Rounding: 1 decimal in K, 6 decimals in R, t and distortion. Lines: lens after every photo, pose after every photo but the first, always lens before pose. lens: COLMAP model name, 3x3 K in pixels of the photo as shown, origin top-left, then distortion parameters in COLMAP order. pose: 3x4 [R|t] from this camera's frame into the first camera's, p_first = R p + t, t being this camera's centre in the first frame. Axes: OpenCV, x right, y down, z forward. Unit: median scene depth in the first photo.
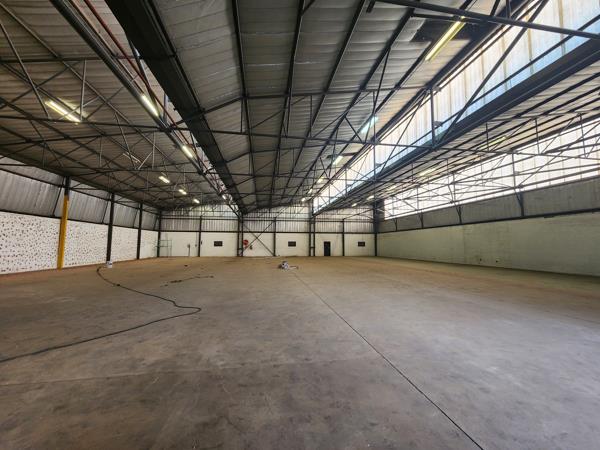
lens RADIAL K [[240.9, 0, 302.3], [0, 240.9, 223.1], [0, 0, 1]] dist [-0.000620, -0.000109]
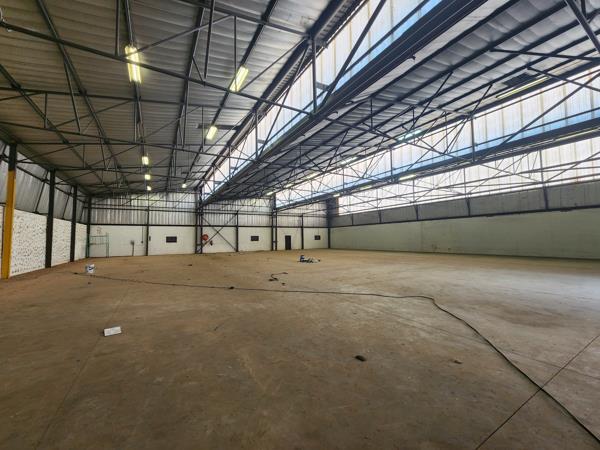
lens RADIAL K [[240.9, 0, 302.3], [0, 240.9, 223.1], [0, 0, 1]] dist [-0.000620, -0.000109]
pose [[0.930410, 0.008069, 0.366431, -0.227625], [-0.017040, 0.999629, 0.021254, 0.001307], [-0.366123, -0.026019, 0.930203, 0.031865]]
